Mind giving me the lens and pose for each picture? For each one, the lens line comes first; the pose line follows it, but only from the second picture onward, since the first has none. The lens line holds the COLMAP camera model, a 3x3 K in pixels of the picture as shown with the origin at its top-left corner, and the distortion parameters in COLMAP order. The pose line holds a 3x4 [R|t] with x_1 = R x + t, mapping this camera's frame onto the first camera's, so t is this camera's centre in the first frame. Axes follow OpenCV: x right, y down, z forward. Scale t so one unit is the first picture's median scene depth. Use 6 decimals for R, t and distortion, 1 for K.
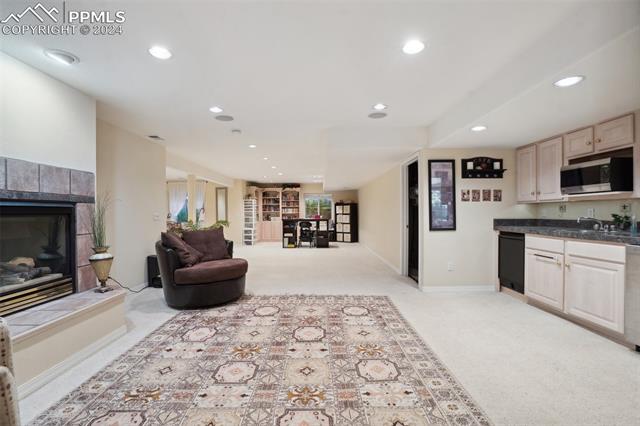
lens RADIAL K [[302.1, 0, 315.2], [0, 302.1, 215.3], [0, 0, 1]] dist [-0.058420, 0.021528]
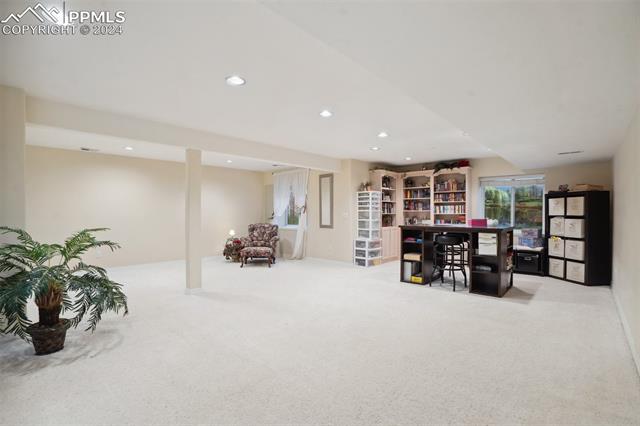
lens RADIAL K [[308.7, 0, 315.9], [0, 308.7, 216.2], [0, 0, 1]] dist [-0.030822, 0.001079]
pose [[0.750905, 0.013584, -0.660270, 0.122071], [-0.008615, 0.999905, 0.010774, -0.007438], [0.660354, -0.002402, 0.750951, 0.474013]]
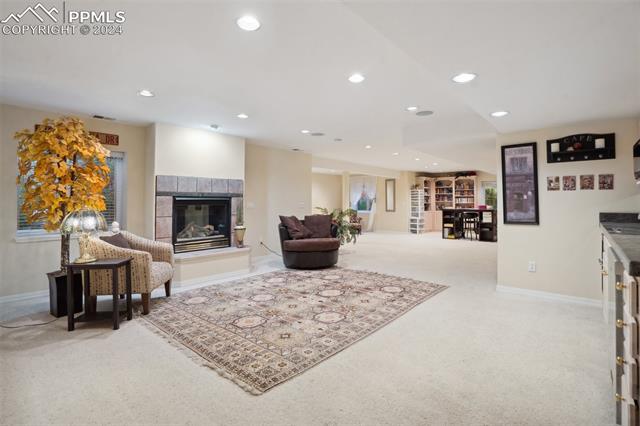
lens RADIAL K [[310.4, 0, 317.6], [0, 310.4, 195.6], [0, 0, 1]] dist [-0.034624, 0.000216]
pose [[0.755607, -0.010495, -0.654941, 0.229802], [-0.007865, 0.999654, -0.025093, -0.002505], [0.654978, 0.024111, 0.755263, -0.028695]]
